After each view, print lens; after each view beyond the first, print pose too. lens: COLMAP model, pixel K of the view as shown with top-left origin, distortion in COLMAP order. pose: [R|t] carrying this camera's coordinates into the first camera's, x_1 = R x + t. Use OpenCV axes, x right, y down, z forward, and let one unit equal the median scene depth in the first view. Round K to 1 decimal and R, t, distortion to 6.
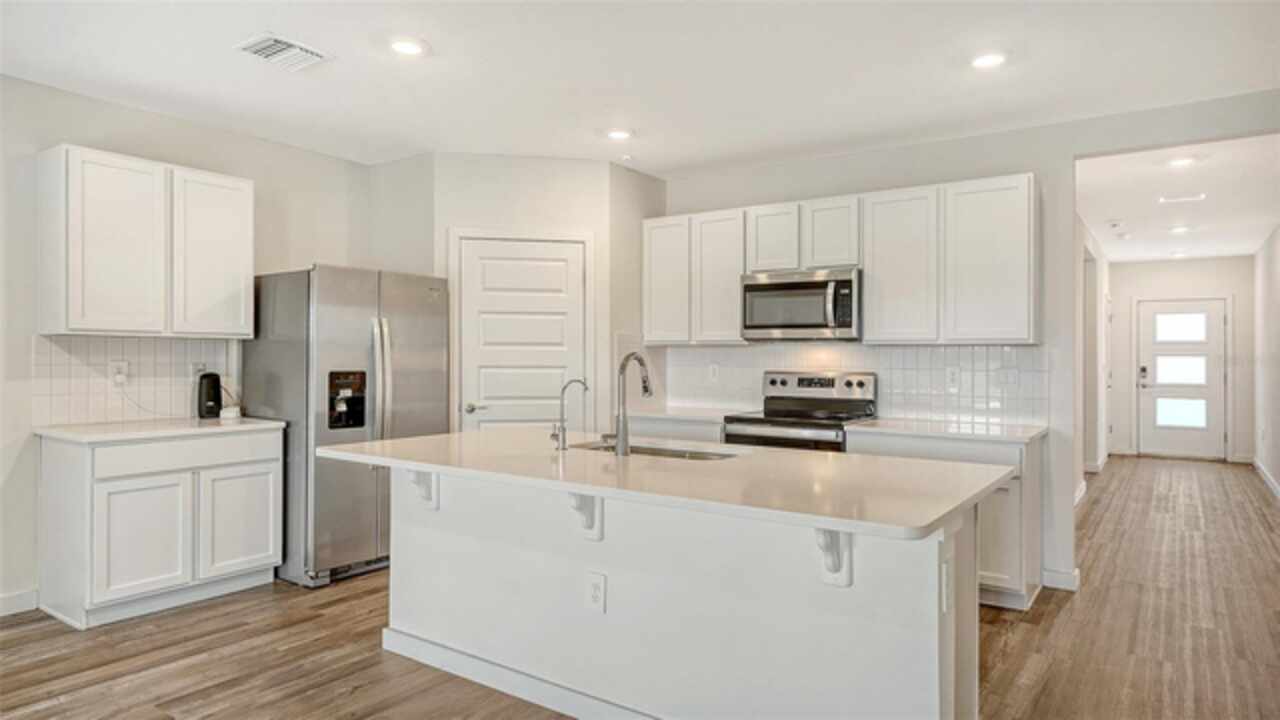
lens RADIAL K [[760.0, 0, 629.9], [0, 760.0, 358.0], [0, 0, 1]] dist [0.002808, 0.001679]
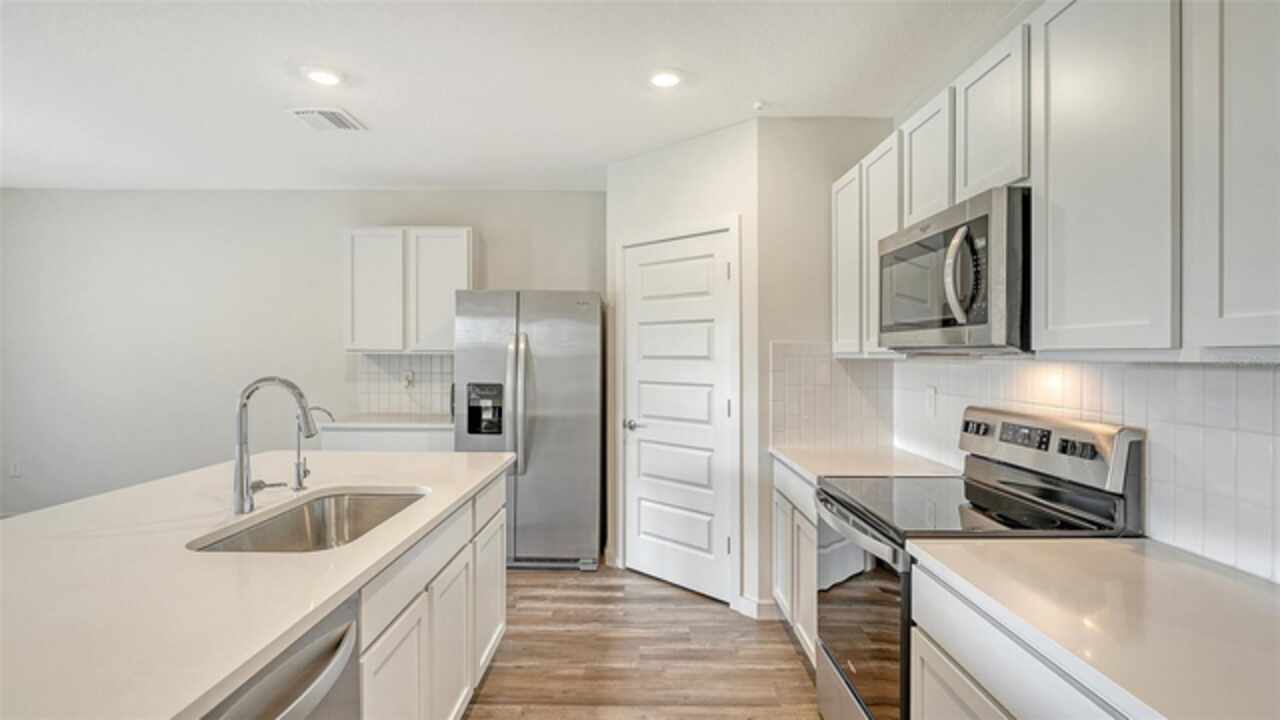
lens RADIAL K [[620.7, 0, 630.8], [0, 620.7, 359.5], [0, 0, 1]] dist [0.000132, 0.000197]
pose [[0.560708, 0.002062, -0.828011, 0.476824], [-0.006673, 0.999976, -0.002028, -0.016196], [0.827987, 0.006663, 0.560708, 0.626655]]
